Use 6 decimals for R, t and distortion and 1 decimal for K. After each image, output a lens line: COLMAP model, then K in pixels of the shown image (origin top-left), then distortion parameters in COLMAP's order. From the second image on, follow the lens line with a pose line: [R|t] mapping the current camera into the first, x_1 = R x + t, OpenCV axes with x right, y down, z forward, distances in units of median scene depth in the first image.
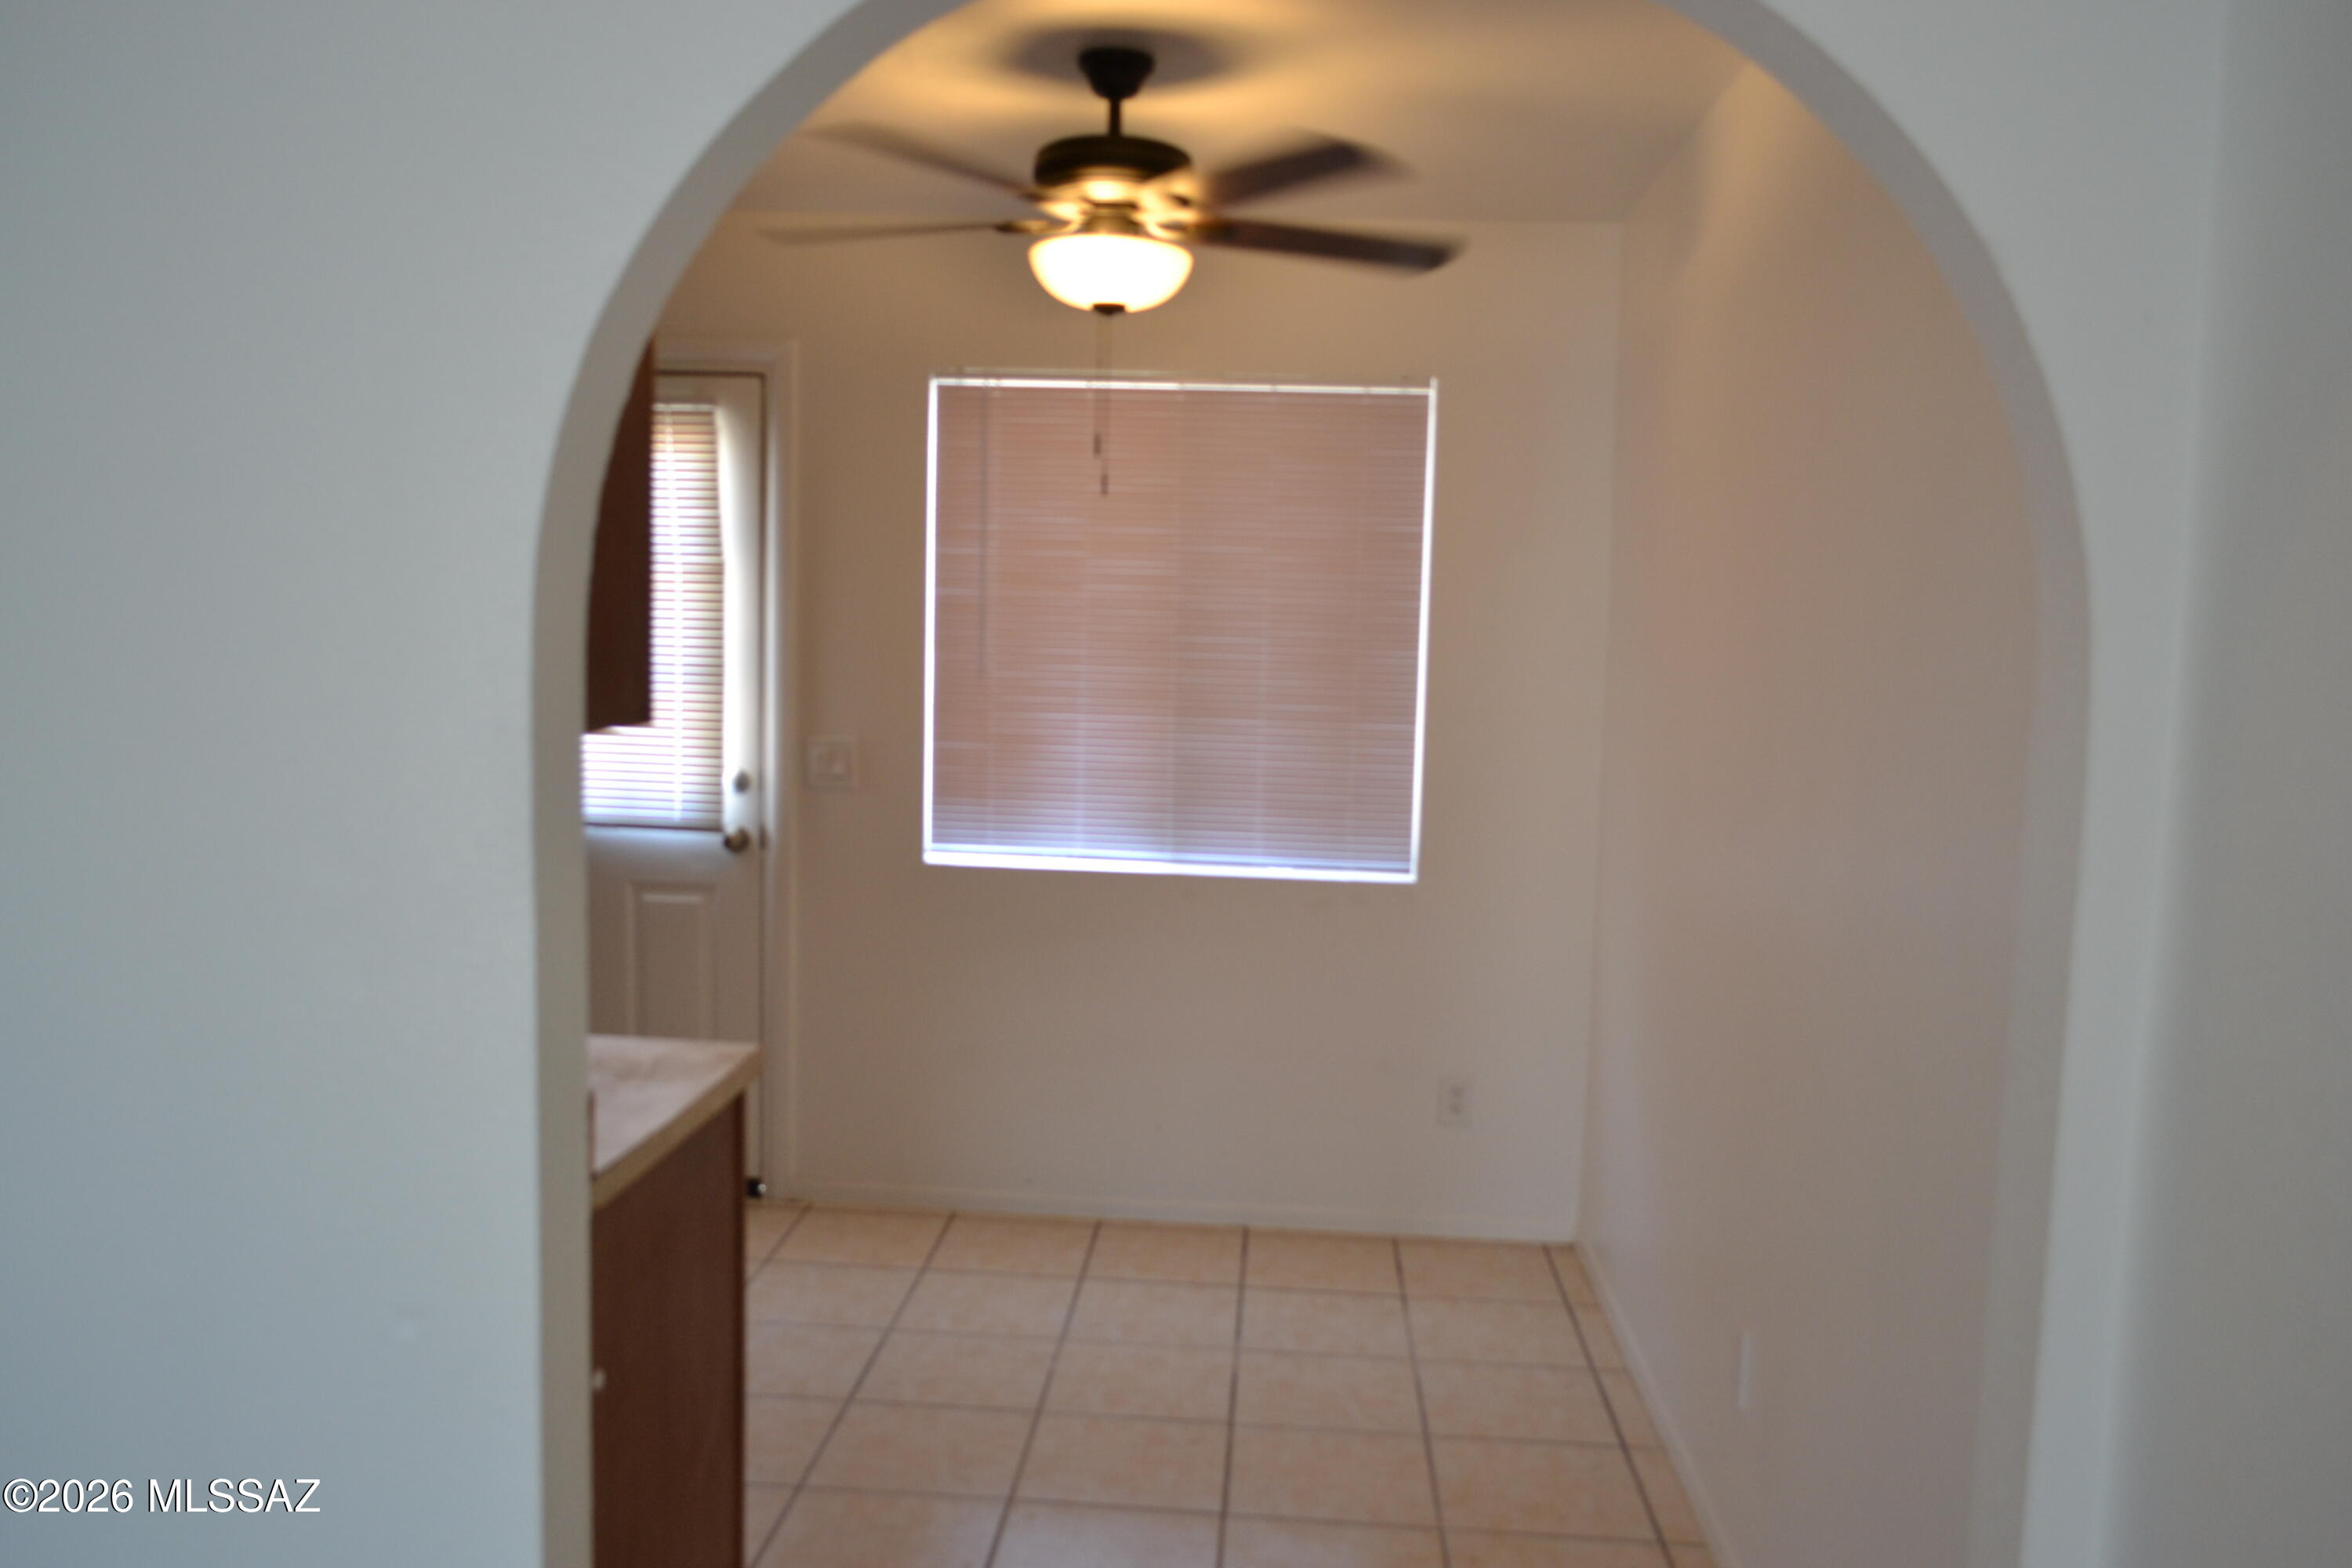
lens RADIAL K [[1887.0, 0, 1161.2], [0, 1887.0, 775.2], [0, 0, 1]] dist [0.001885, -0.001669]
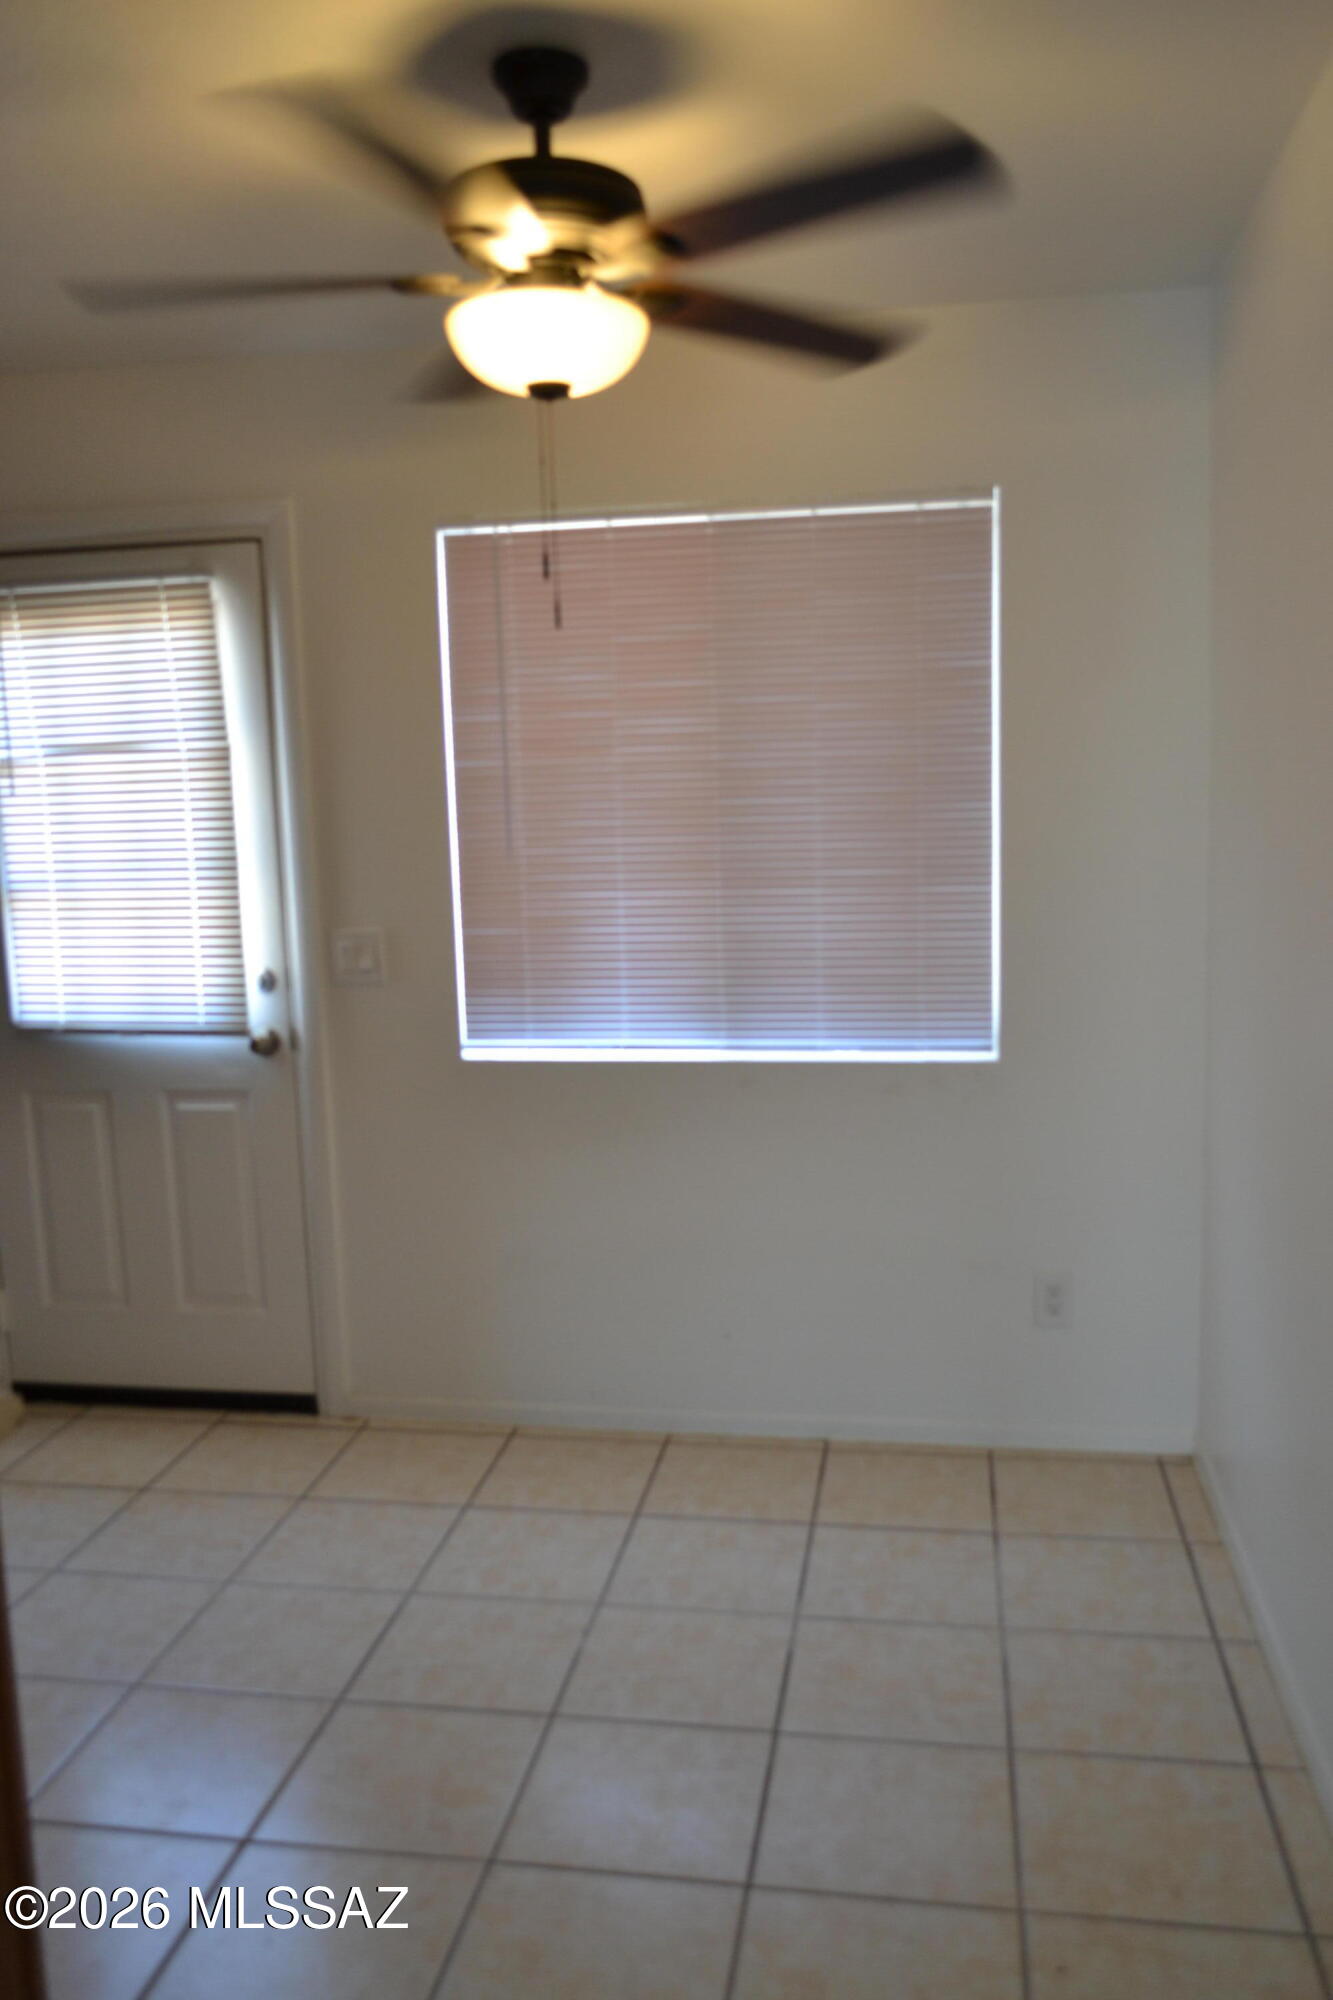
lens RADIAL K [[1604.6, 0, 680.8], [0, 1604.6, 1007.8], [0, 0, 1]] dist [0.001885, -0.001669]
pose [[0.994363, -0.042346, -0.097211, 0.060257], [0.047253, 0.997693, 0.048734, -0.012714], [0.094923, -0.053053, 0.994070, 0.231571]]
